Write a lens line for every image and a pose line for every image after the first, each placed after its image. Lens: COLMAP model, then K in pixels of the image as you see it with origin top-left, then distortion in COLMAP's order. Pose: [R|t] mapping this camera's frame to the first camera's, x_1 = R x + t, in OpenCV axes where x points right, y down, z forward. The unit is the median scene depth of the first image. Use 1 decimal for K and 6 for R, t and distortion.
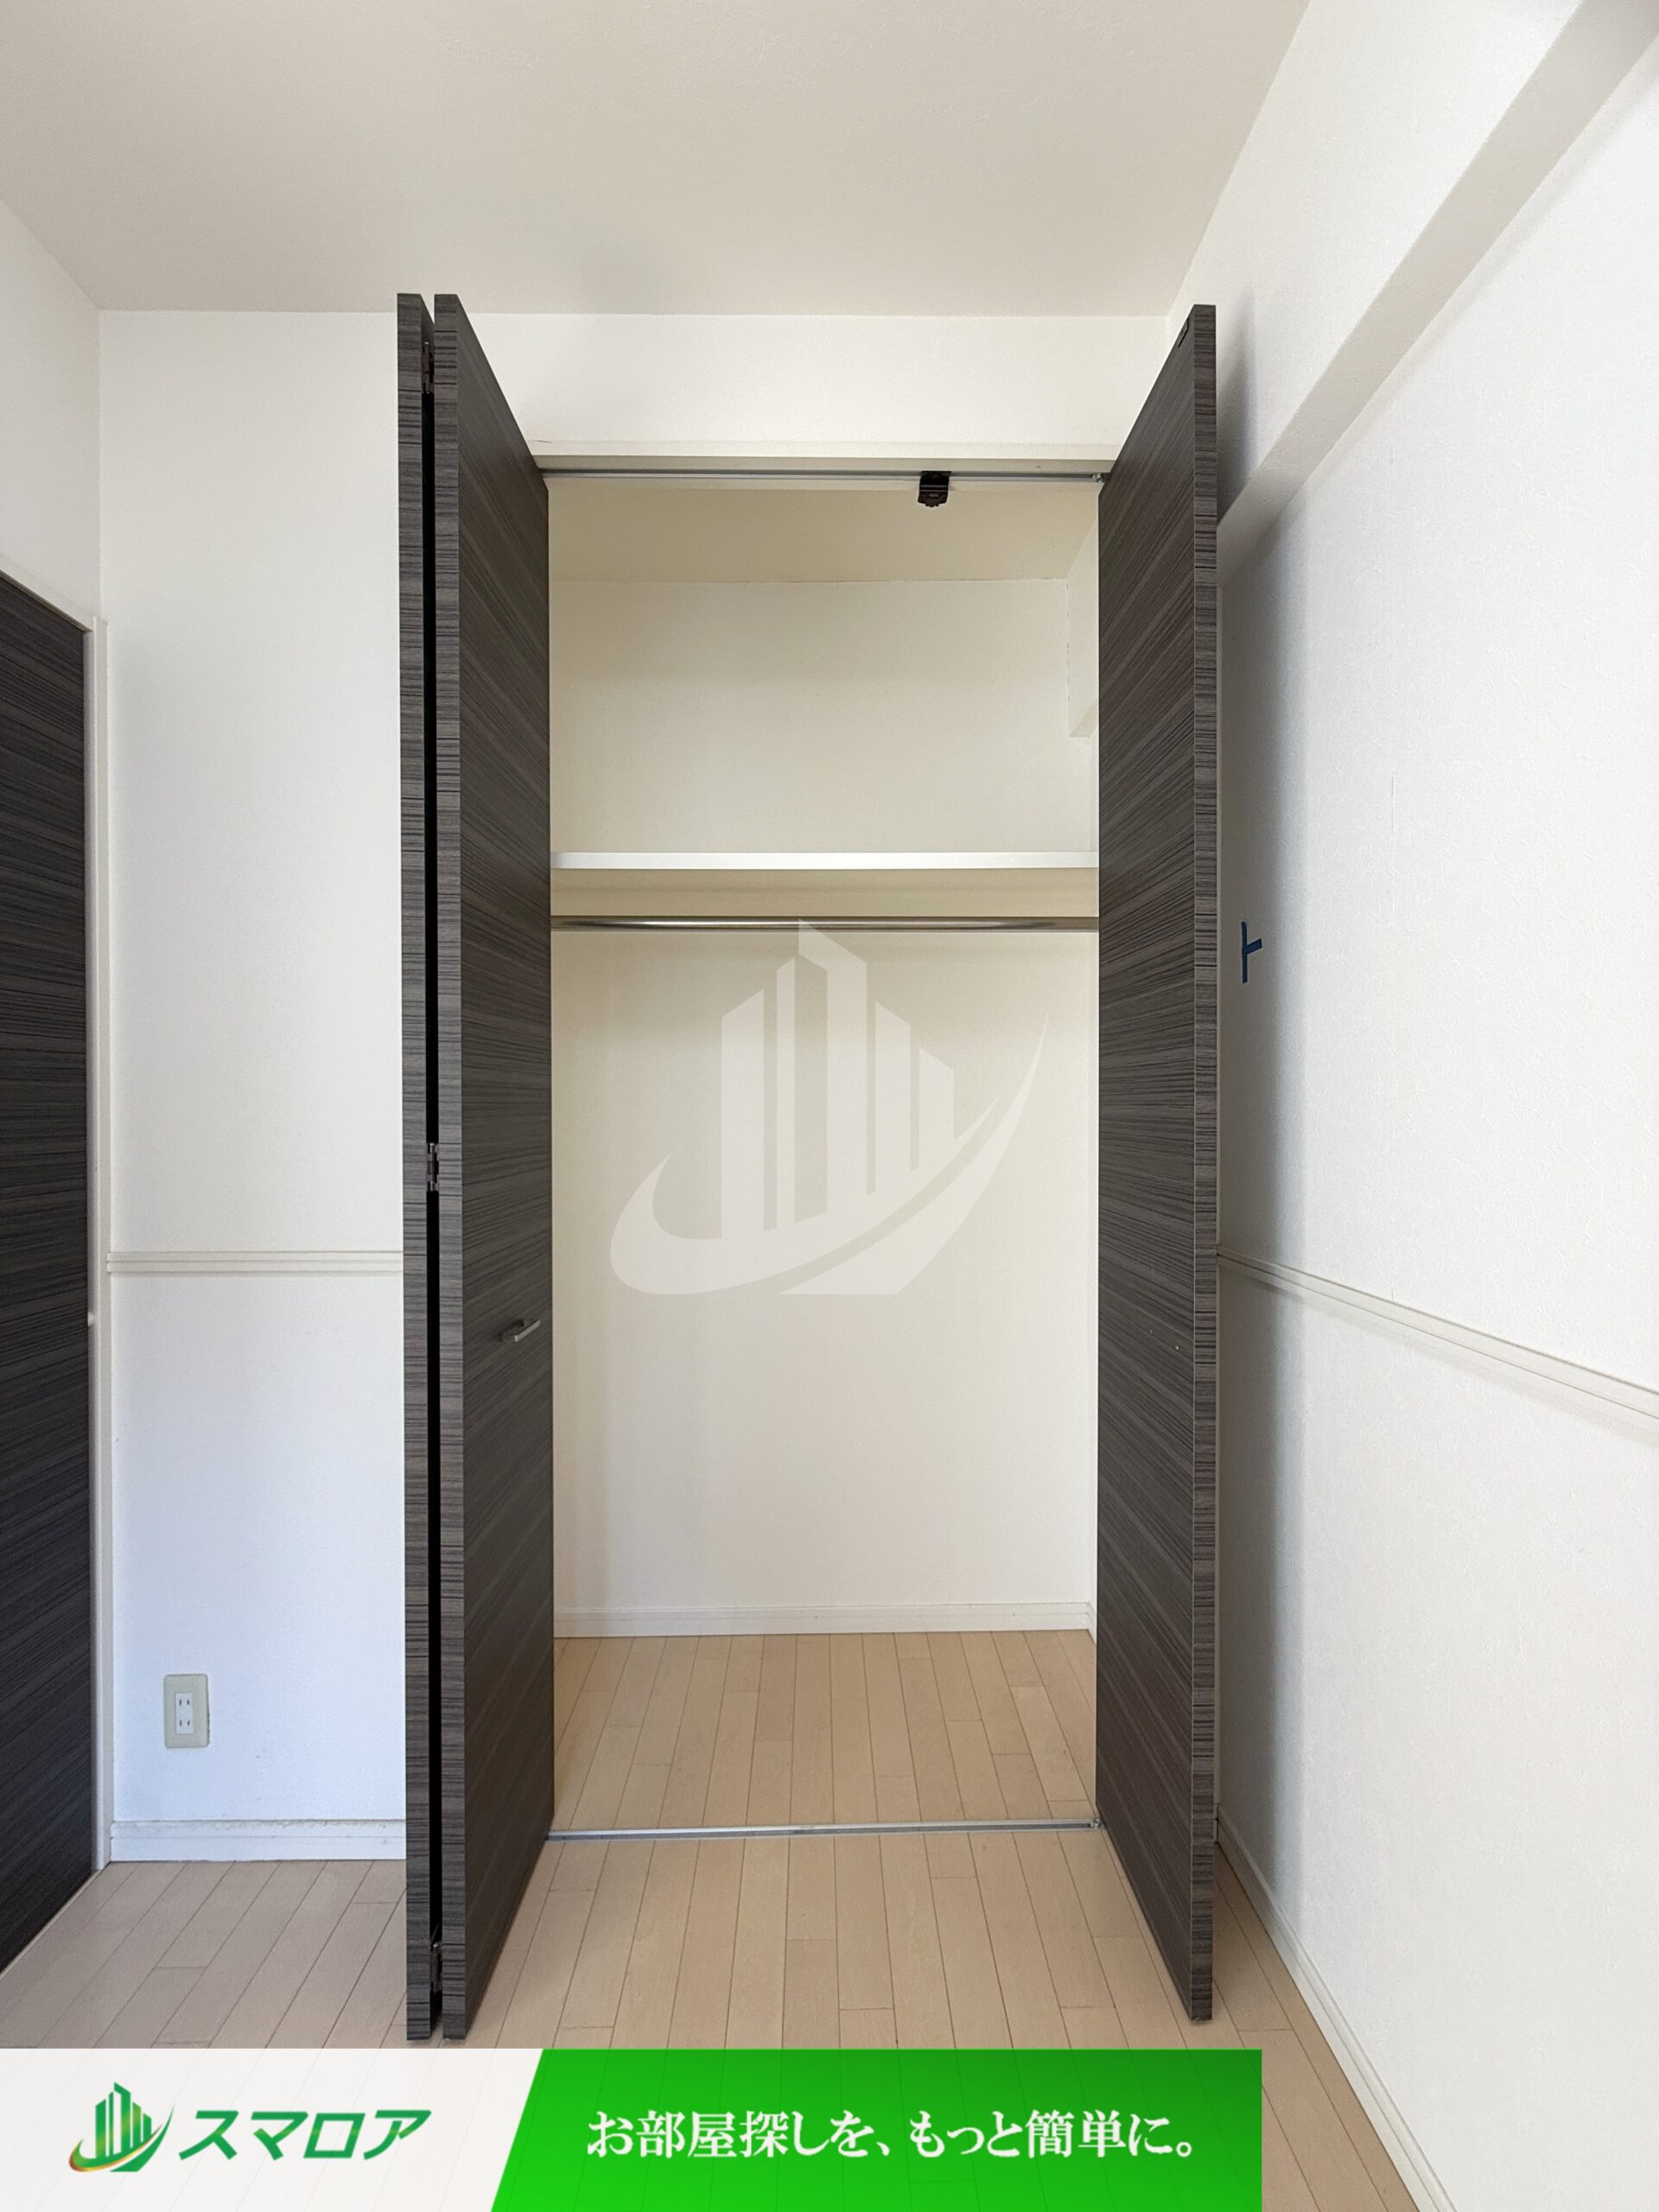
lens RADIAL K [[879.9, 0, 822.6], [0, 879.9, 1103.3], [0, 0, 1]] dist [-0.000668, -0.000005]
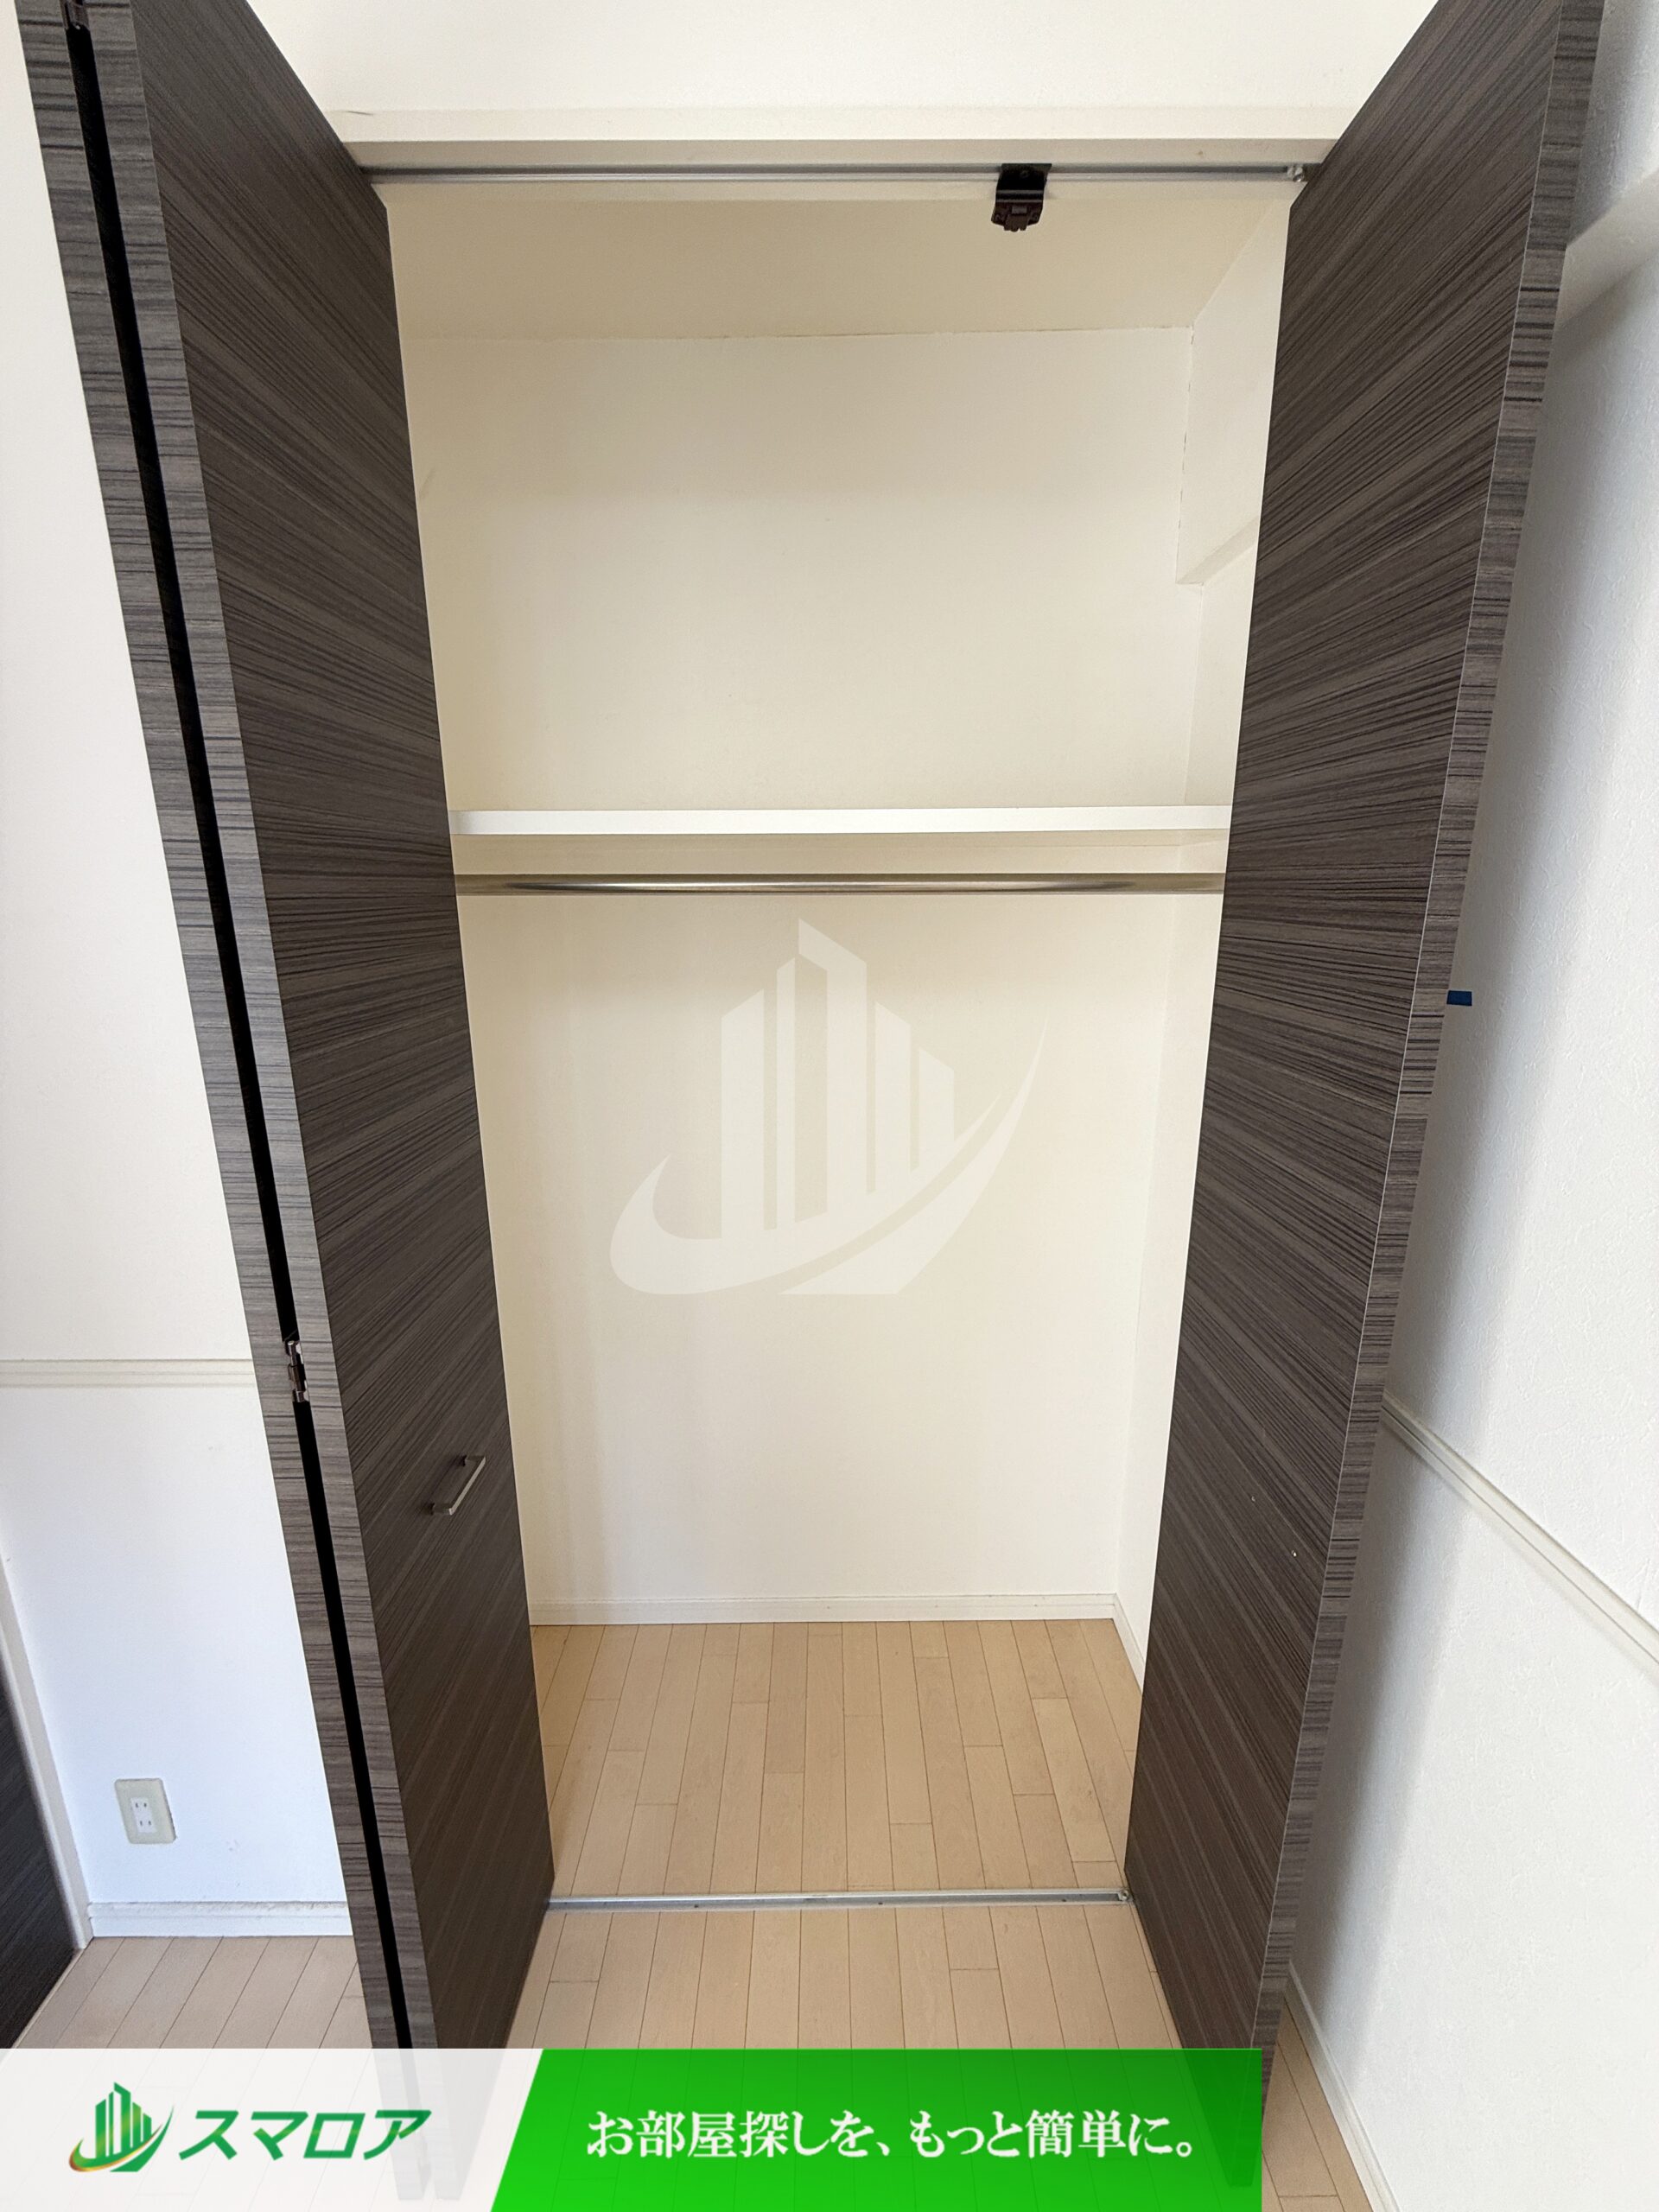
lens RADIAL K [[879.9, 0, 823.1], [0, 879.9, 1096.9], [0, 0, 1]] dist [-0.000668, -0.000005]
pose [[0.999944, -0.000863, -0.010587, -0.002704], [0.003261, 0.973505, 0.228643, -0.241937], [0.010109, -0.228664, 0.973453, 0.276672]]
